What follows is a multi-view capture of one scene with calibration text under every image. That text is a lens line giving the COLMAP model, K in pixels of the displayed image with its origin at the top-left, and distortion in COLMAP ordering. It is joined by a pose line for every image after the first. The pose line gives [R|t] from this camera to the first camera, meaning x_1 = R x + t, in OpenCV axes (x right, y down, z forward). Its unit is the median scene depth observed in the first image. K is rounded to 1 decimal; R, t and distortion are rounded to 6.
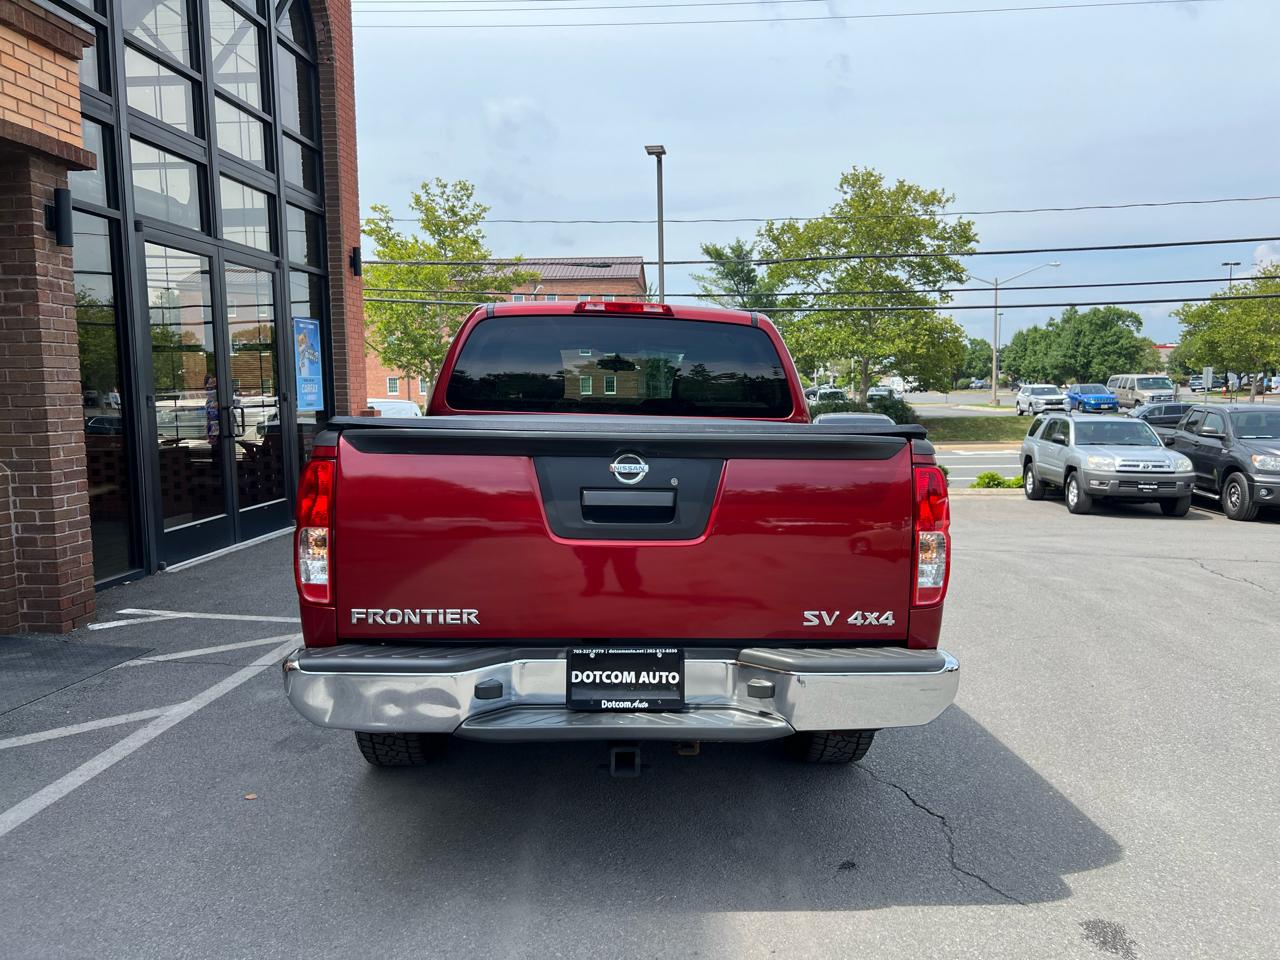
lens RADIAL K [[968.0, 0, 650.9], [0, 968.0, 479.5], [0, 0, 1]] dist [0.040635, -0.059311]
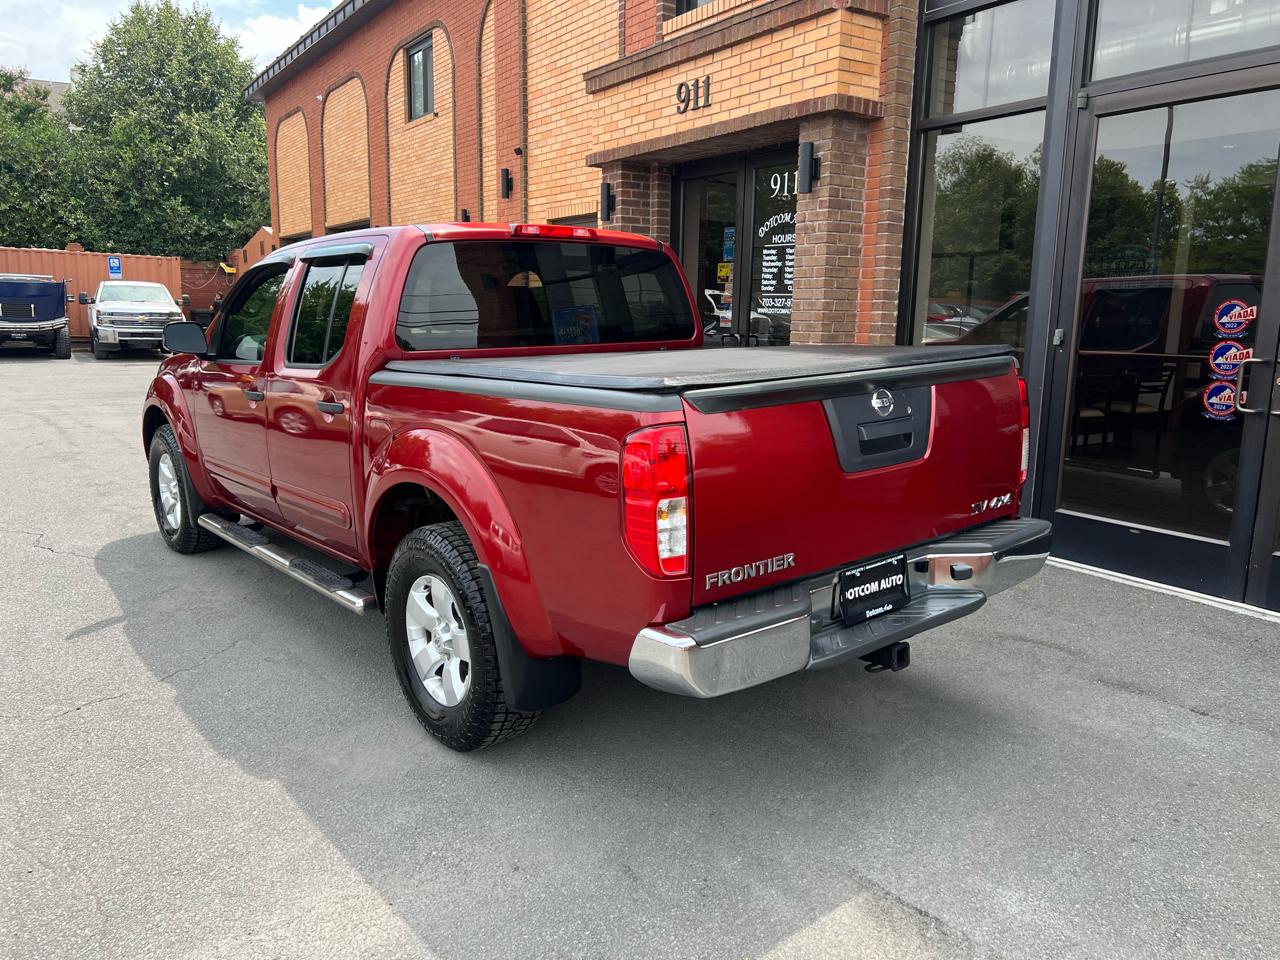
lens RADIAL K [[964.7, 0, 645.8], [0, 964.7, 483.0], [0, 0, 1]] dist [0.044753, -0.050050]
pose [[-0.798803, 0.101850, -0.592908, 0.082708], [-0.067614, 0.964121, 0.256710, -0.057099], [0.597781, 0.245149, -0.763256, 0.558248]]
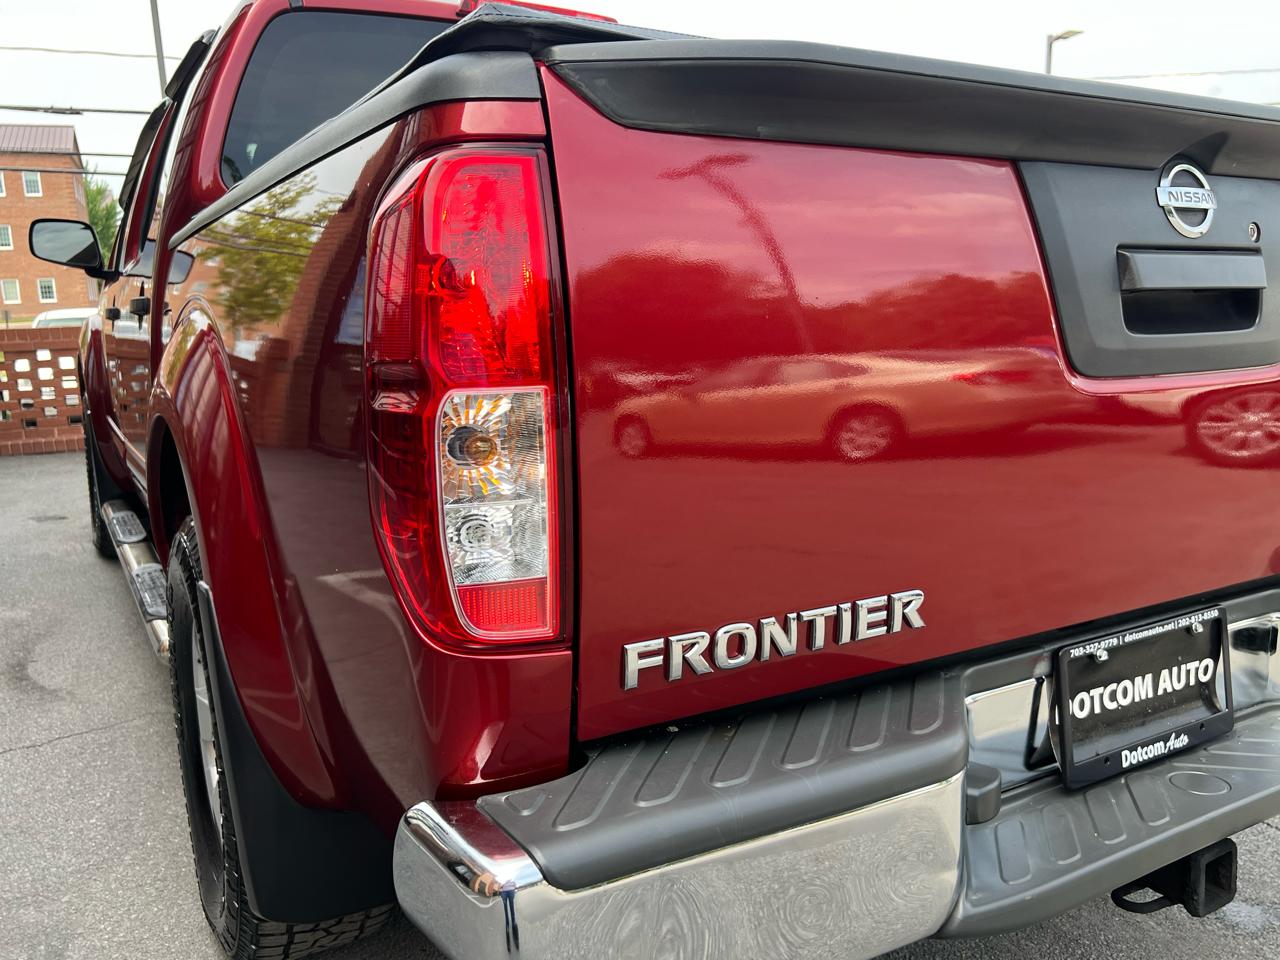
lens RADIAL K [[969.4, 0, 634.3], [0, 969.4, 484.4], [0, 0, 1]] dist [0.020439, -0.008761]
pose [[-0.895410, 0.058433, -0.441391, 0.013973], [-0.054182, 0.969683, 0.238284, -0.027201], [0.441933, 0.237277, -0.865098, 0.497959]]
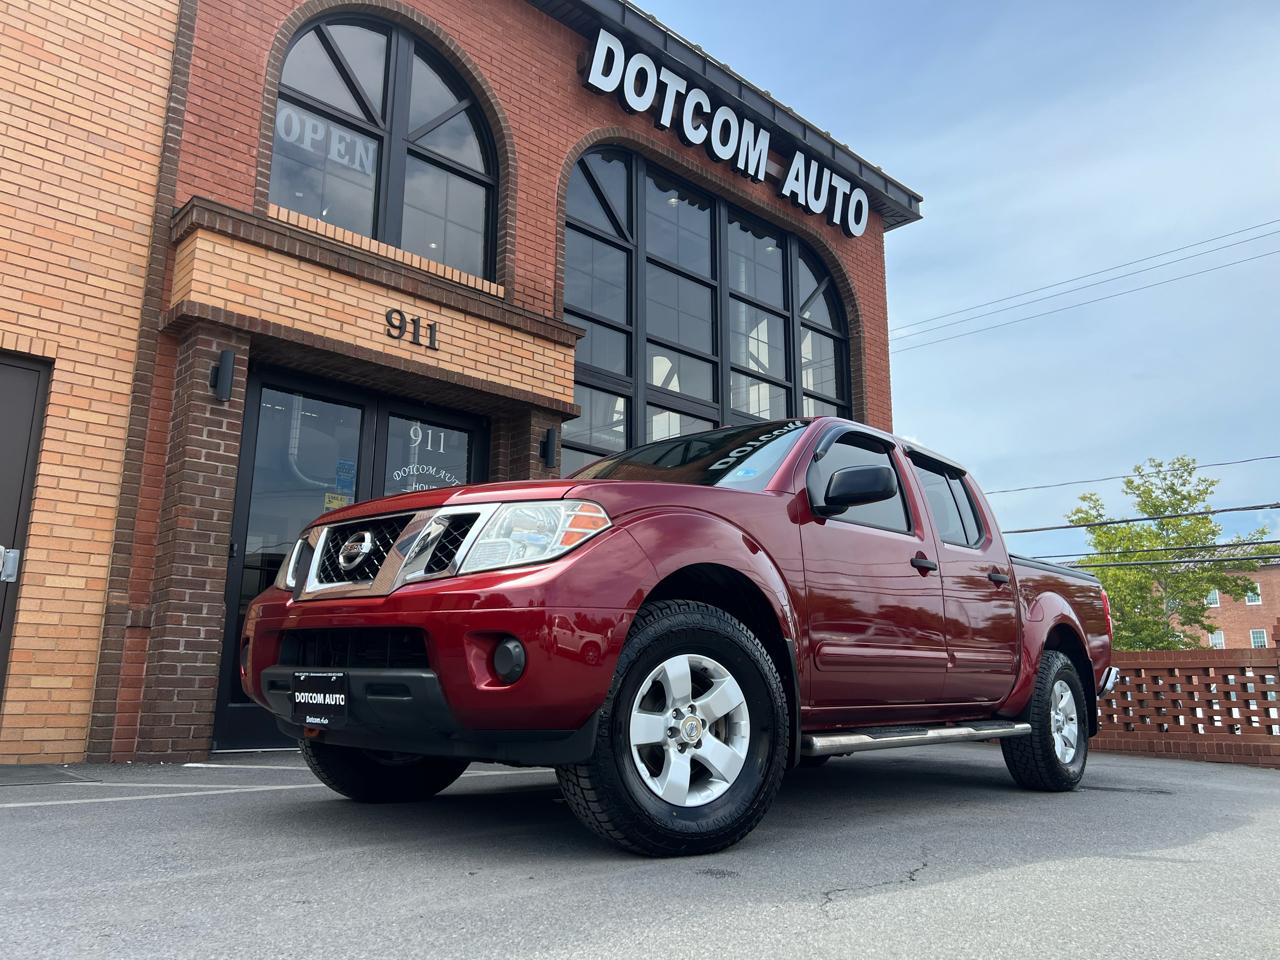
lens RADIAL K [[961.5, 0, 640.0], [0, 961.5, 480.0], [0, 0, 1]] dist [0.057983, -0.068951]
pose [[0.730852, -0.137144, -0.668615, 0.131719], [-0.079170, 0.955958, -0.282623, 0.050444], [0.677929, 0.259489, 0.687807, 0.036735]]
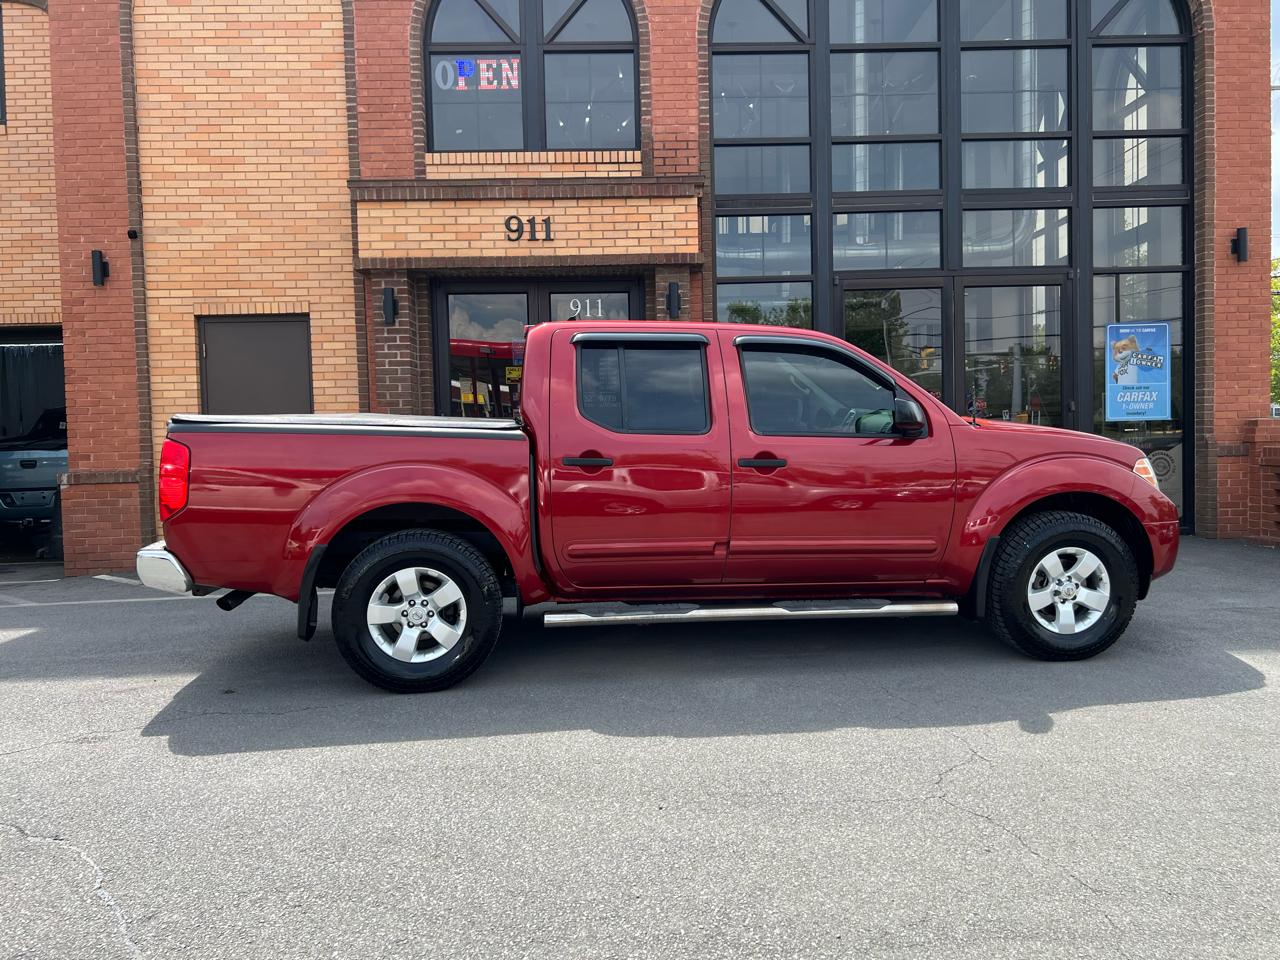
lens RADIAL K [[964.8, 0, 642.3], [0, 964.8, 482.1], [0, 0, 1]] dist [0.043926, -0.048966]
pose [[0.088257, 0.054602, -0.994600, 0.301259], [-0.074467, 0.996064, 0.048075, -0.012116], [0.993310, 0.069822, 0.091976, 0.246260]]
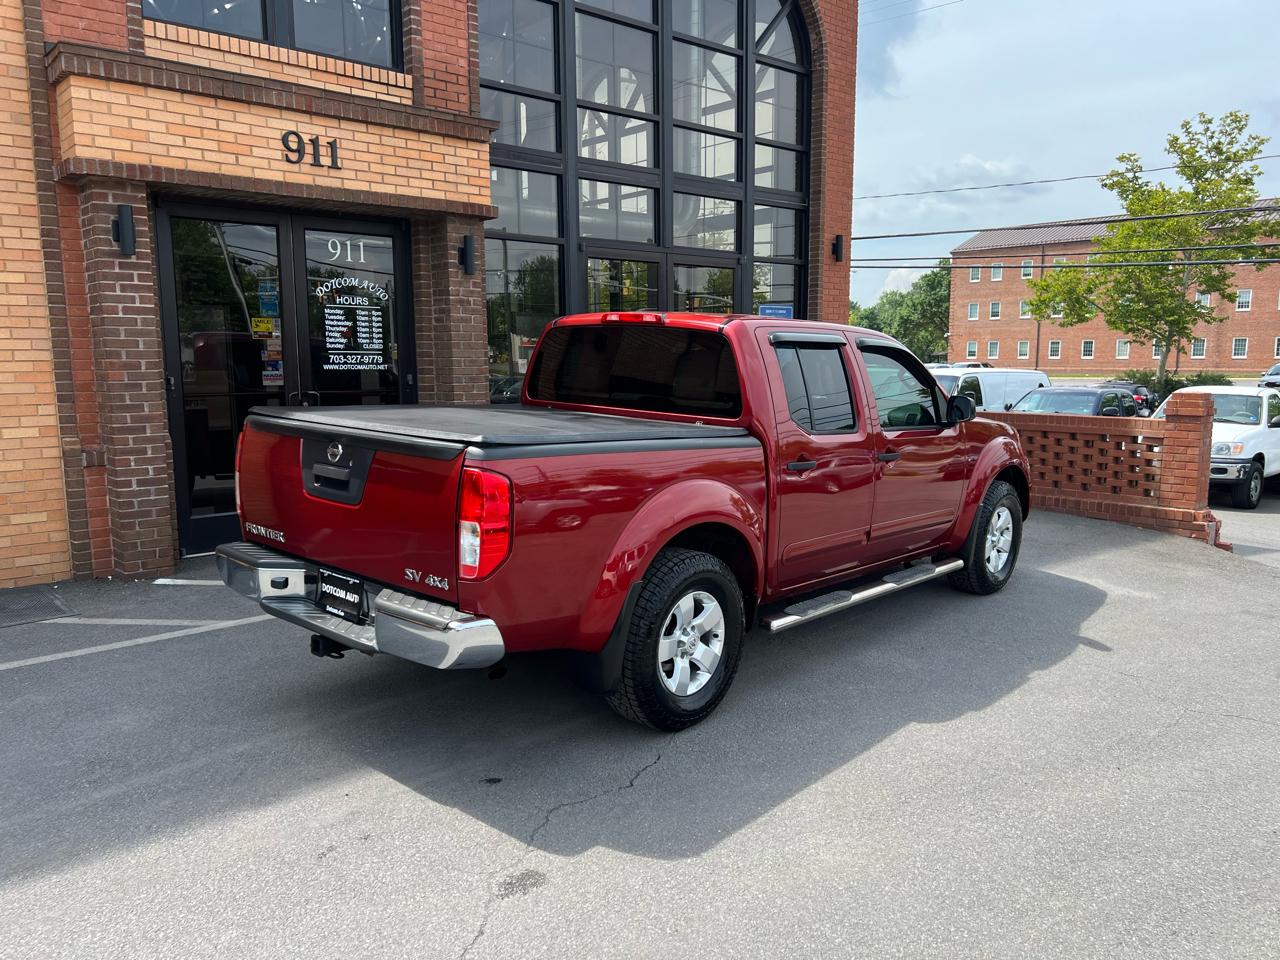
lens RADIAL K [[968.6, 0, 643.1], [0, 968.6, 488.3], [0, 0, 1]] dist [0.043002, -0.047647]
pose [[0.712253, 0.103909, -0.694189, 0.192630], [-0.070405, 0.994570, 0.076634, -0.014688], [0.698383, -0.005709, 0.715702, 0.038680]]
